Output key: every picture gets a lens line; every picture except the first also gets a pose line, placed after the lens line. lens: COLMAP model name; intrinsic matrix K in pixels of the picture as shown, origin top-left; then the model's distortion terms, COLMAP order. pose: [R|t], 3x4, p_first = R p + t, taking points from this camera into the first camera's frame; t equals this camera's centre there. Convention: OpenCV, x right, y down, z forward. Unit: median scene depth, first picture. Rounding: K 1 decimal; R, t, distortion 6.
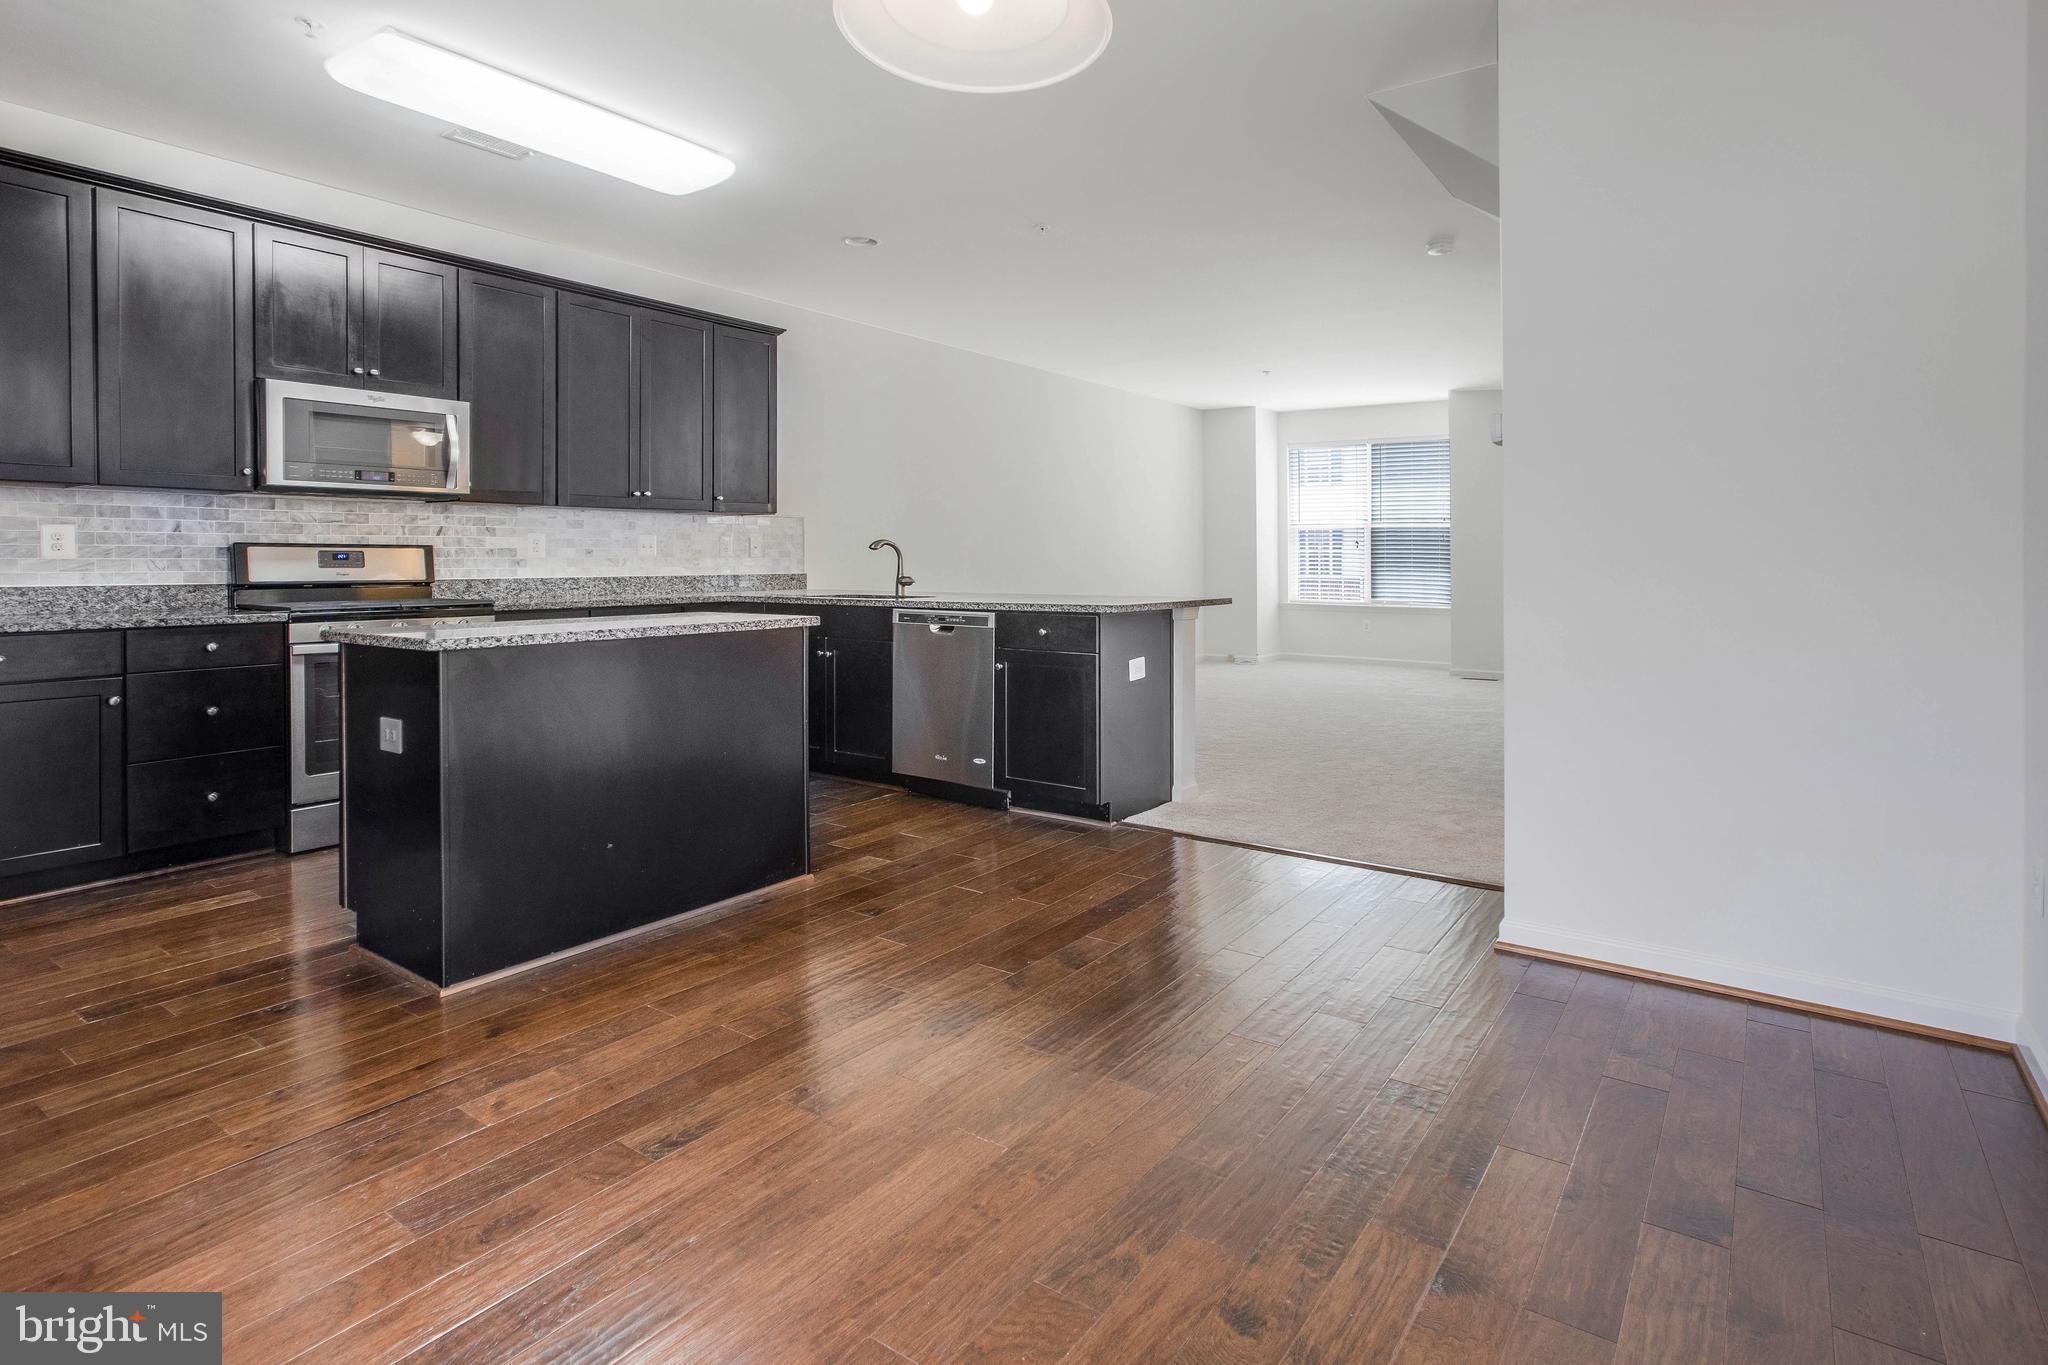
lens RADIAL K [[1039.1, 0, 1072.5], [0, 1039.1, 568.2], [0, 0, 1]] dist [-0.030416, 0.020177]
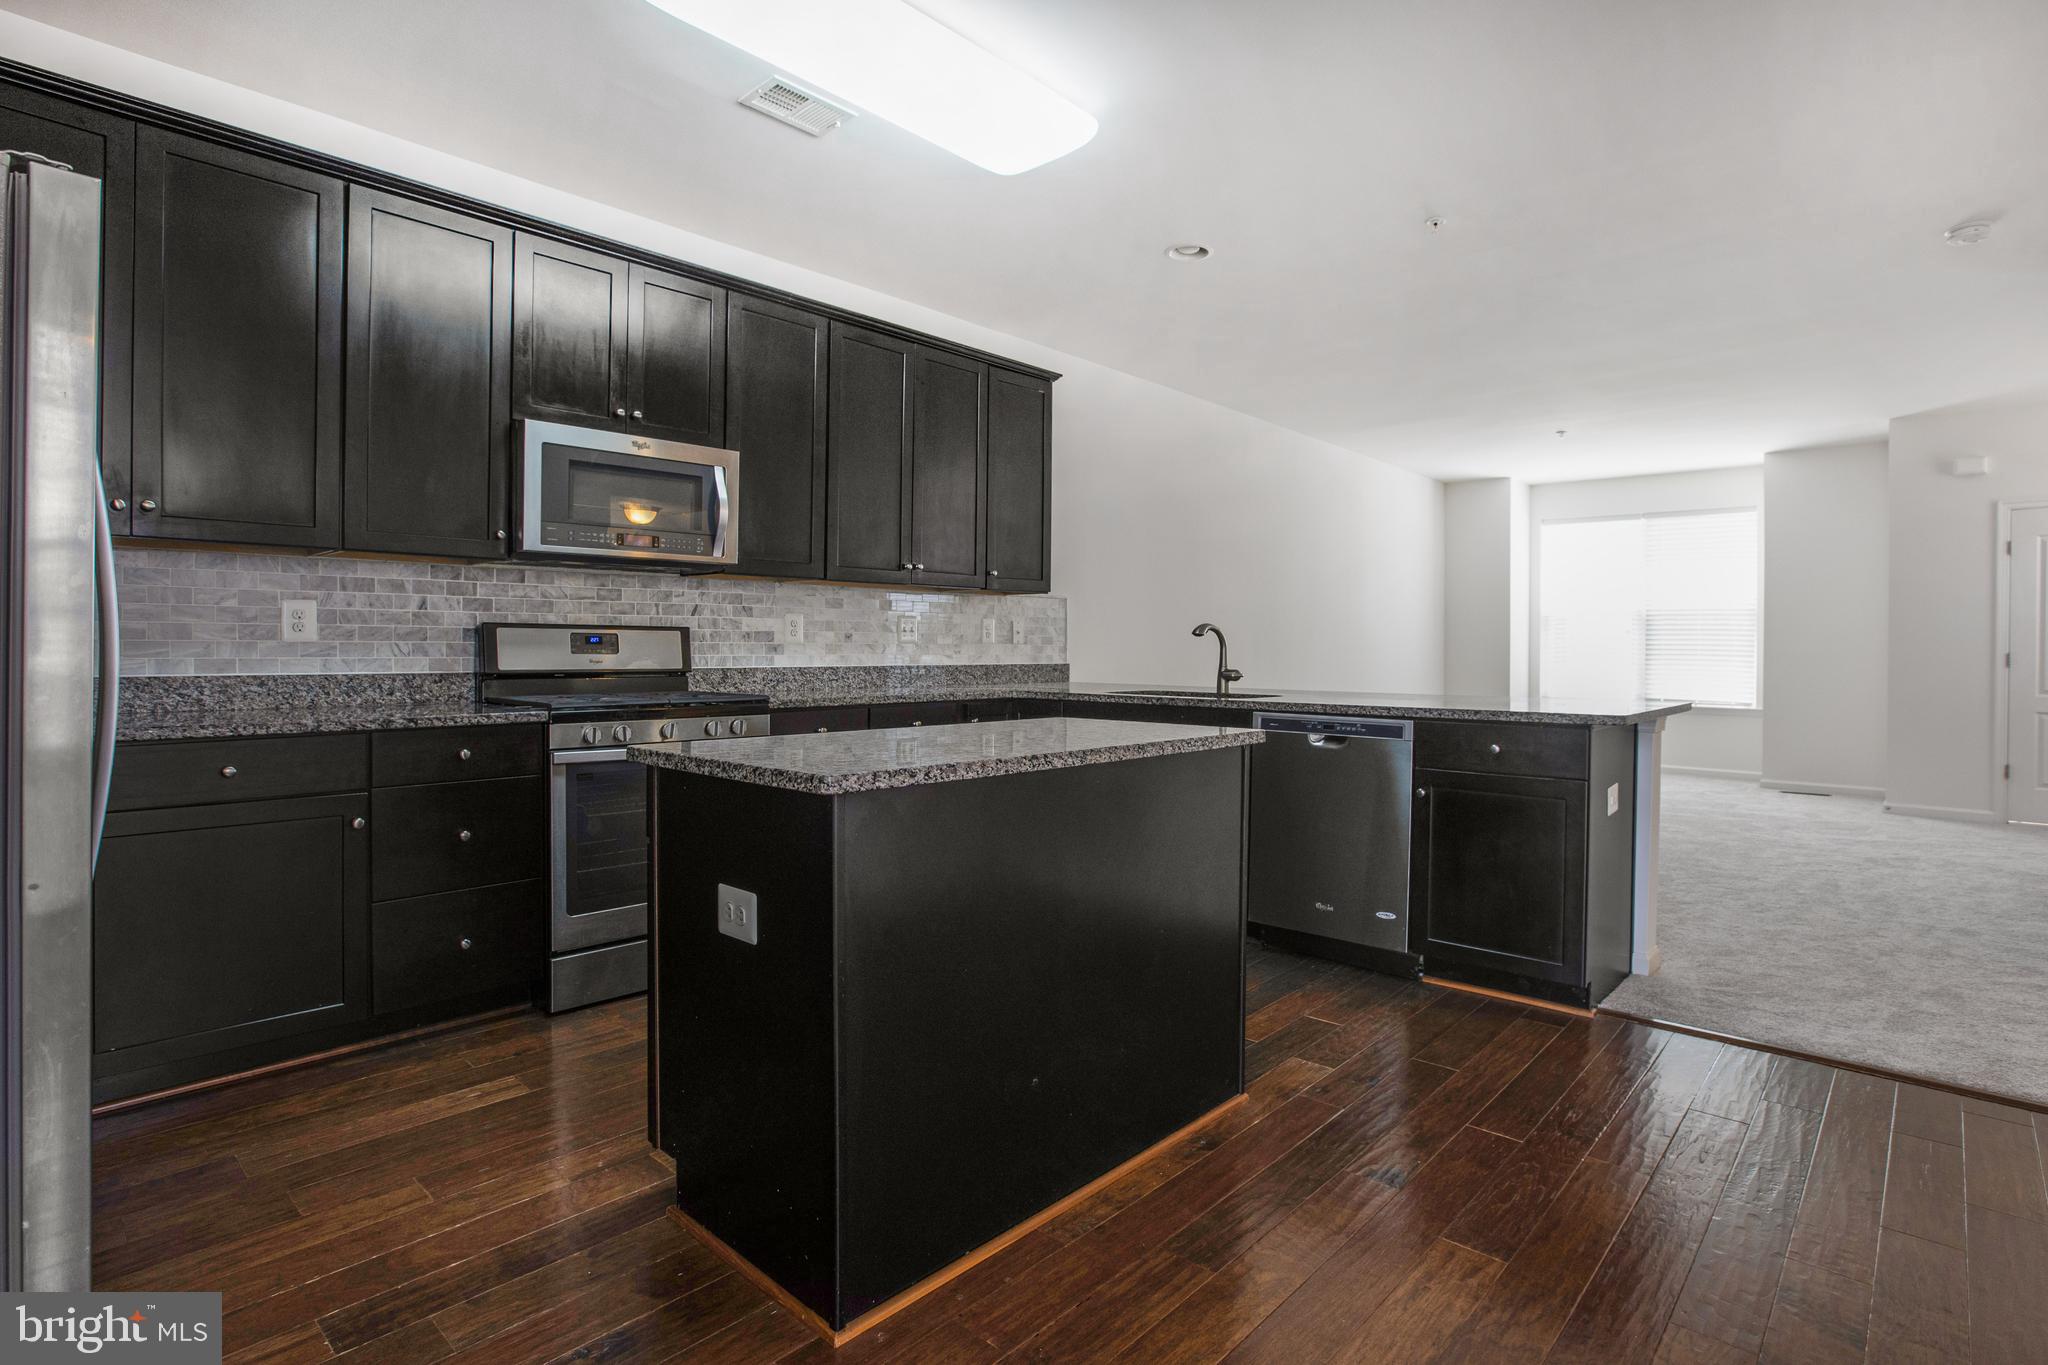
lens RADIAL K [[1029.5, 0, 1059.2], [0, 1029.5, 648.5], [0, 0, 1]] dist [-0.076400, 0.045302]
pose [[0.991615, 0.006308, -0.129074, -0.260948], [-0.007270, 0.999949, -0.006978, -0.001948], [0.129023, 0.007858, 0.991610, 0.265894]]
